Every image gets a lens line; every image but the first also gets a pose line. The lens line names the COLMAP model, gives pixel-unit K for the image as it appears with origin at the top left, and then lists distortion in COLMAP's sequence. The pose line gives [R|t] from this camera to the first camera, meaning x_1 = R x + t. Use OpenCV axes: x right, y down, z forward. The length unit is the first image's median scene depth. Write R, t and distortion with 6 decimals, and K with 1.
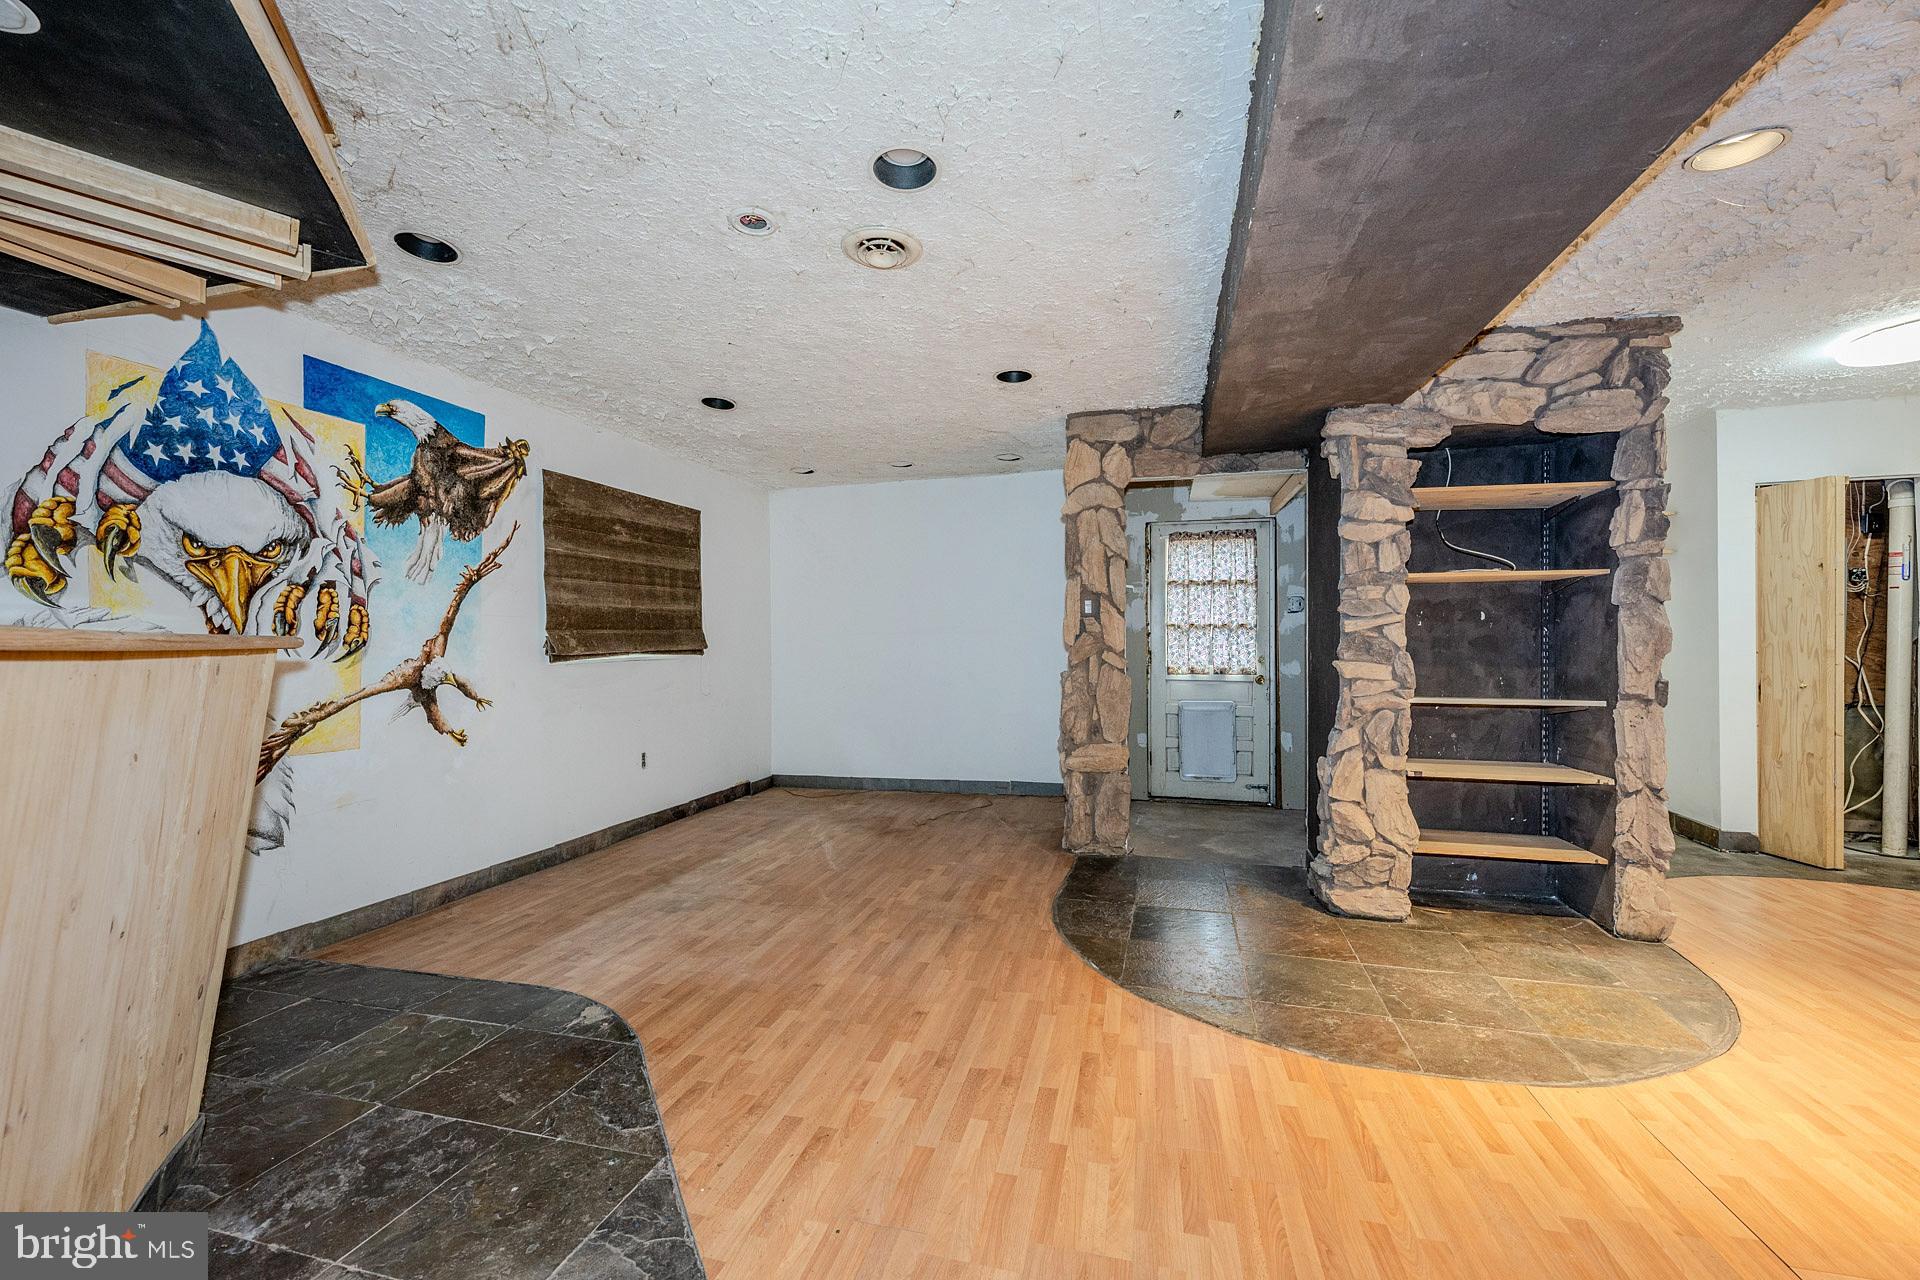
lens RADIAL K [[759.1, 0, 955.9], [0, 759.1, 633.5], [0, 0, 1]] dist [0.001674, 0.000126]
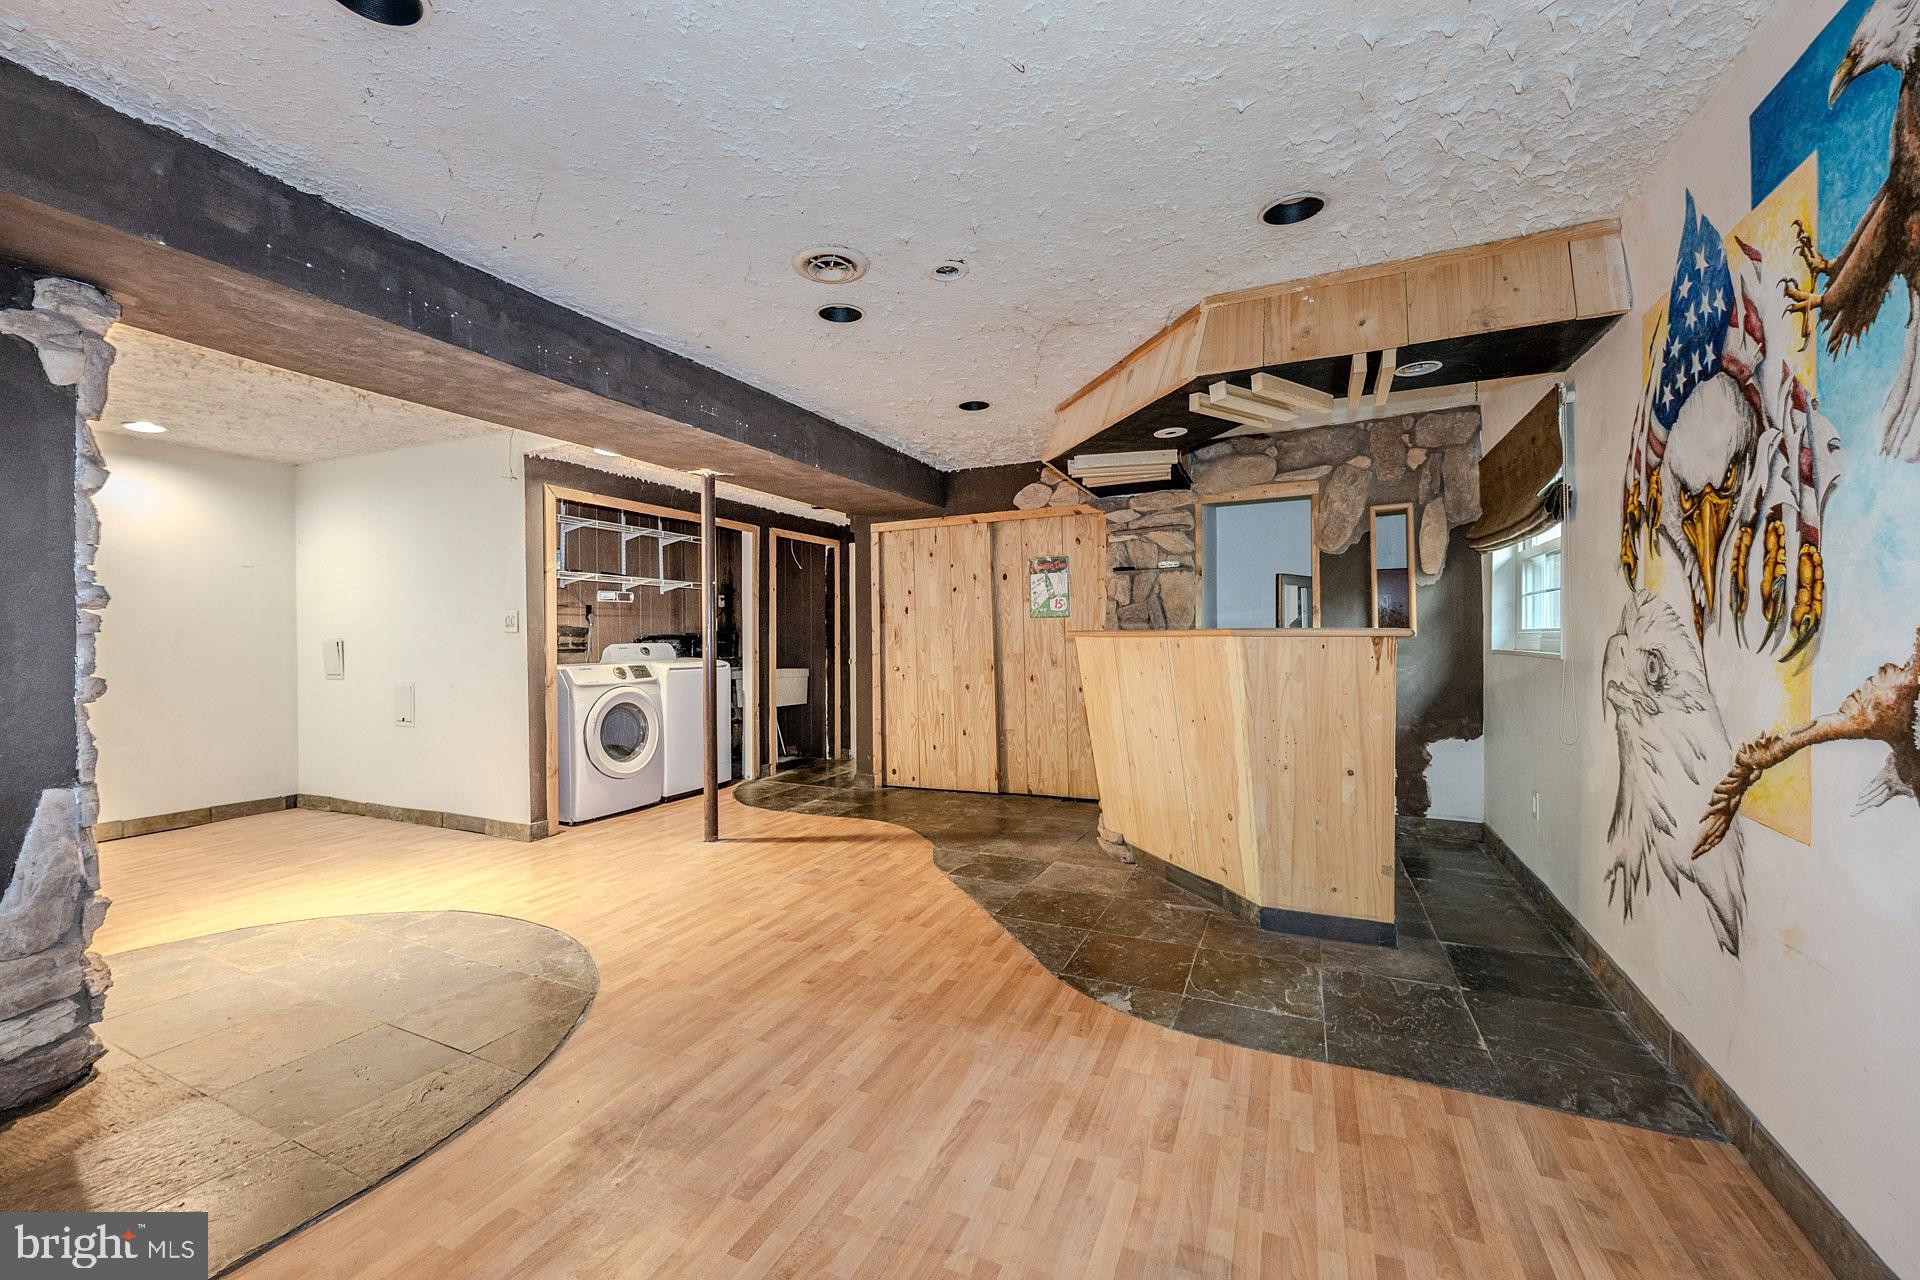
lens RADIAL K [[759.1, 0, 958.0], [0, 759.1, 637.4], [0, 0, 1]] dist [0.001674, 0.000126]
pose [[-0.984994, 0.014559, 0.171974, -0.410976], [0.013114, 0.999869, -0.009540, 0.022042], [-0.172091, -0.007142, -0.985055, 1.860514]]
